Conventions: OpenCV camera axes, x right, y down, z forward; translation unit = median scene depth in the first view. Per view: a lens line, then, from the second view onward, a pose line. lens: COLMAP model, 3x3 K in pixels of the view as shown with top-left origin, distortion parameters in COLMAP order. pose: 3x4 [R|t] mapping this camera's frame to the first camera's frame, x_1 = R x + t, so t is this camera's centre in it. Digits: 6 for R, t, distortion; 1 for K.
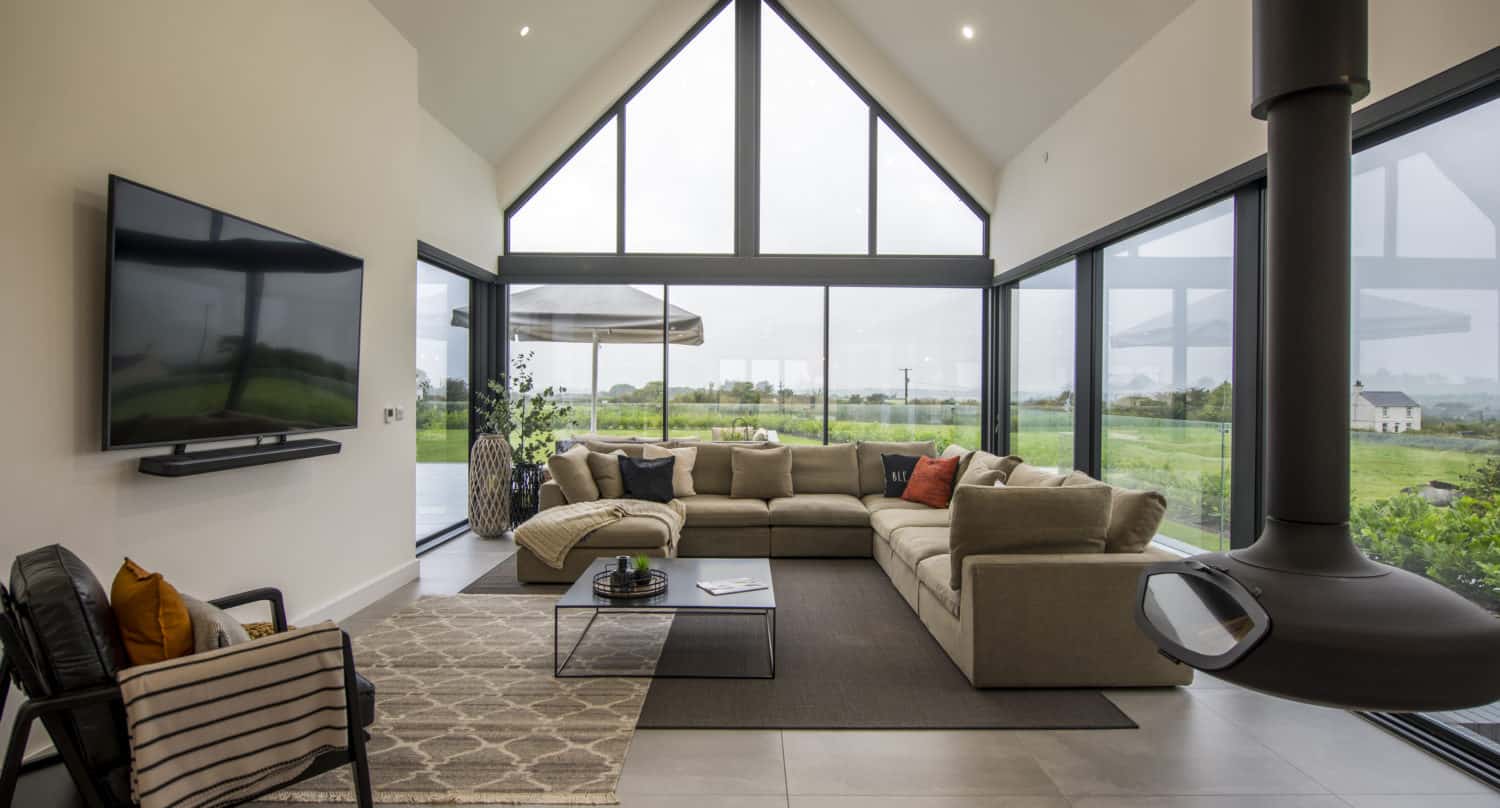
lens RADIAL K [[767.5, 0, 750.0], [0, 767.5, 404.0], [0, 0, 1]] dist [-0.014732, -0.000171]
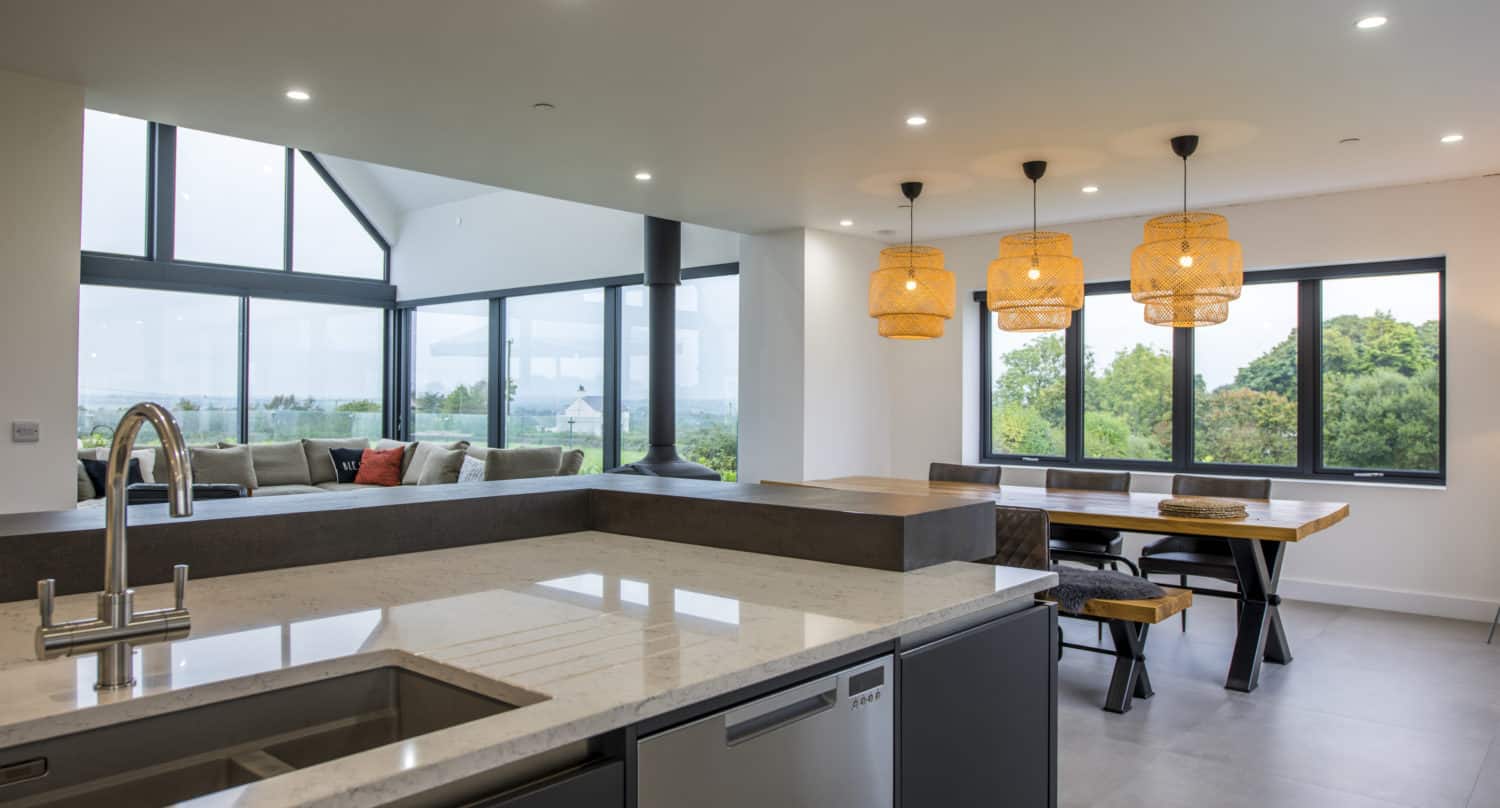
lens RADIAL K [[982.9, 0, 750.0], [0, 982.9, 404.0], [0, 0, 1]] dist [0.006321, 0.000801]
pose [[0.661748, -0.006179, 0.749701, -0.488327], [0.012473, 0.999918, -0.002768, 0.007633], [-0.749622, 0.011183, 0.661771, -0.448367]]
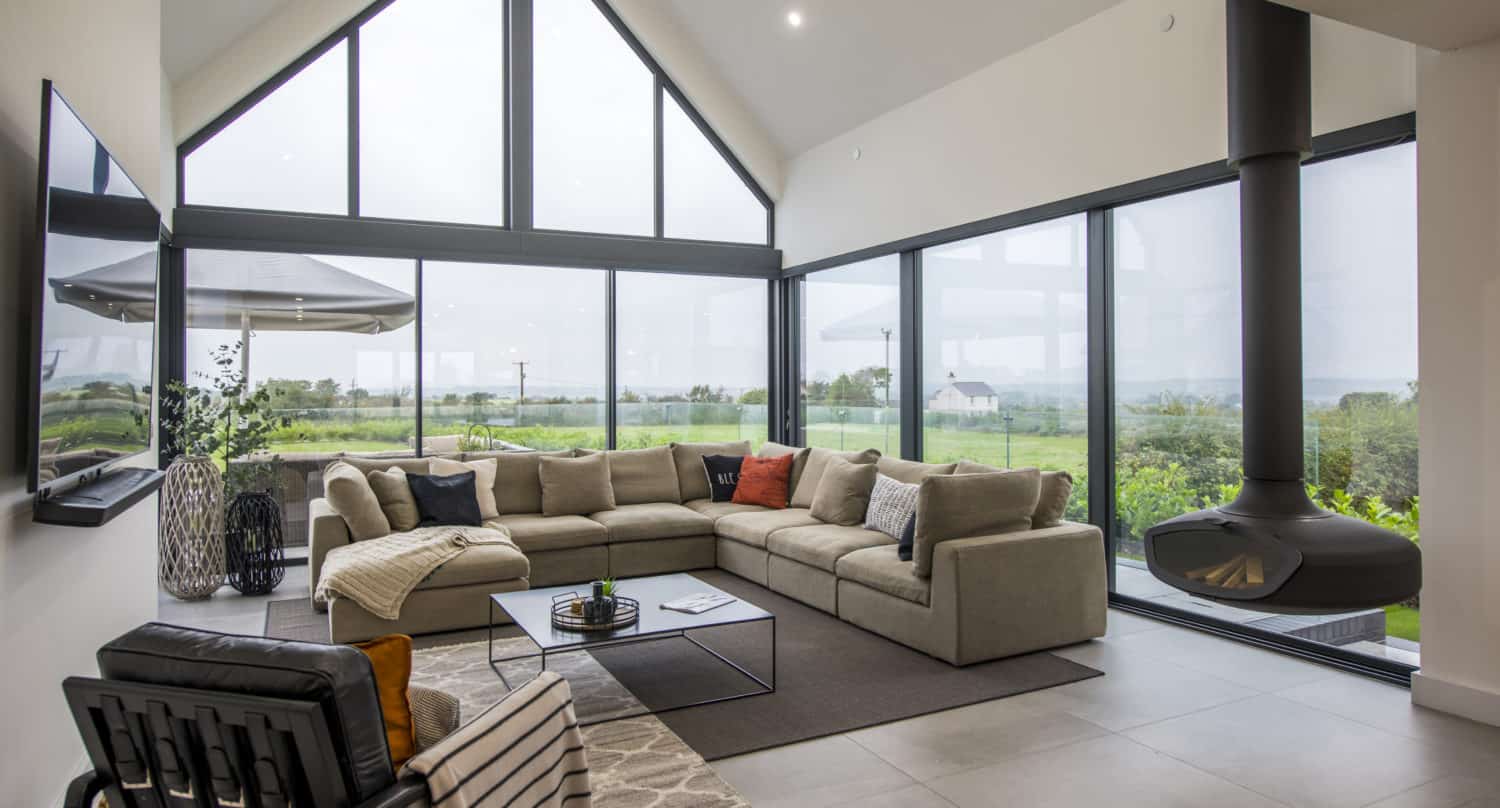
lens RADIAL K [[896.3, 0, 759.0], [0, 896.3, 386.0], [0, 0, 1]] dist [-0.000240, 0.000483]
pose [[0.892147, -0.014595, 0.451510, -0.229694], [0.023251, 0.999637, -0.013629, -0.002091], [-0.451147, 0.022658, 0.892162, 0.005668]]
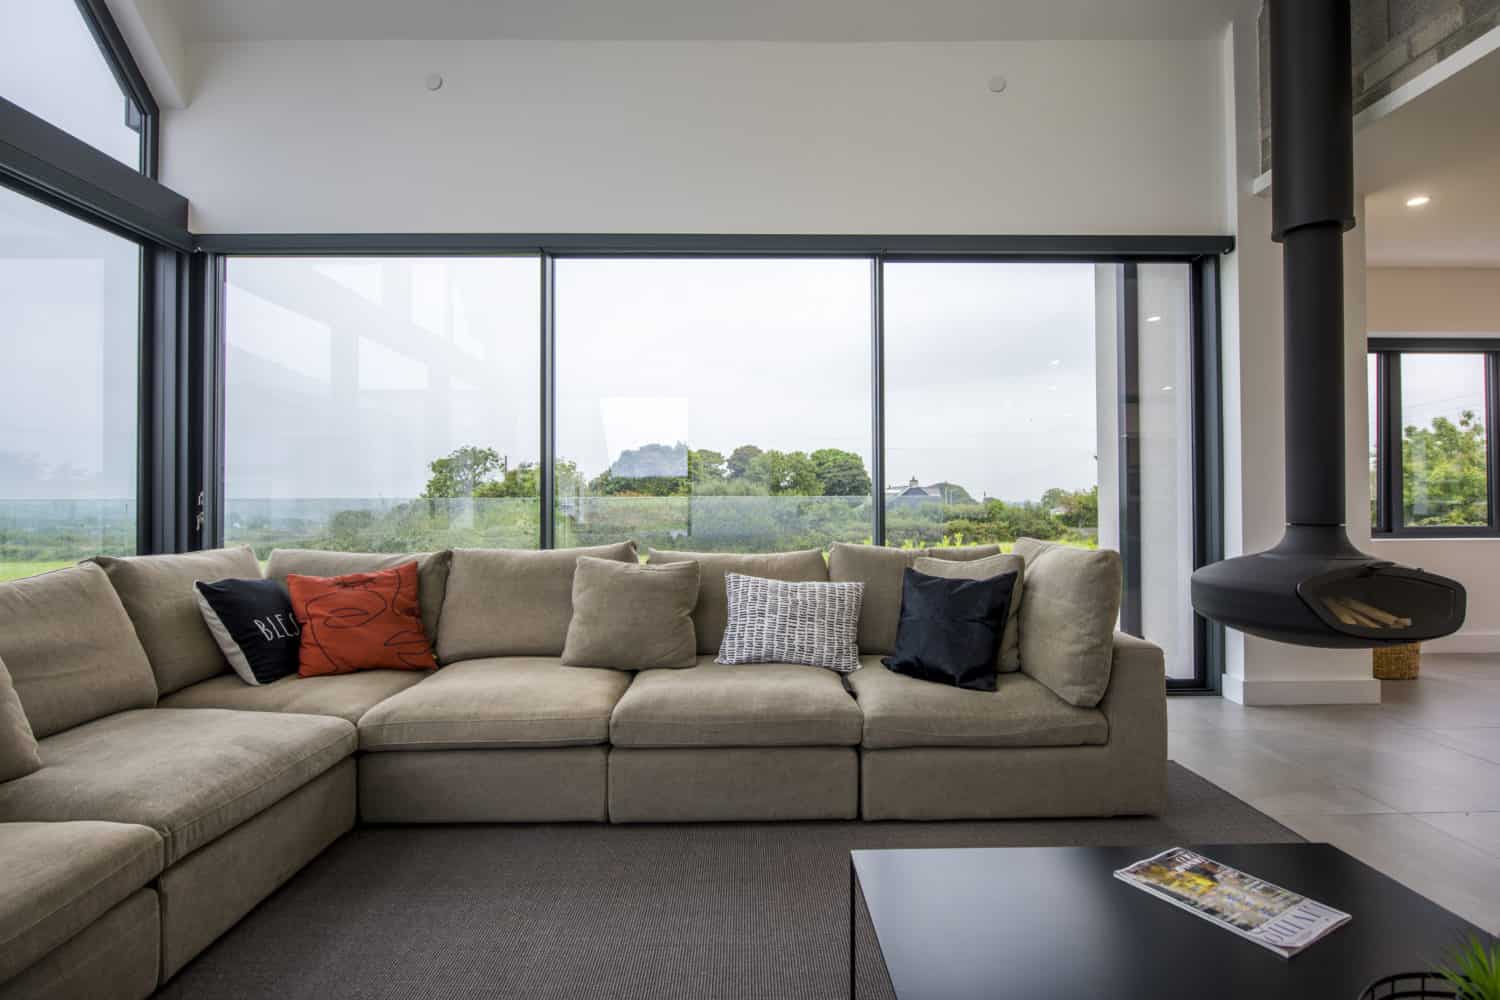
lens RADIAL K [[687.3, 0, 750.0], [0, 687.3, 500.0], [0, 0, 1]] dist [0.019101, 0.000029]
pose [[-0.007803, -0.006079, 0.999951, -0.168317], [0.021725, 0.999744, 0.006247, 0.024513], [-0.999734, 0.021772, -0.007669, 0.648204]]
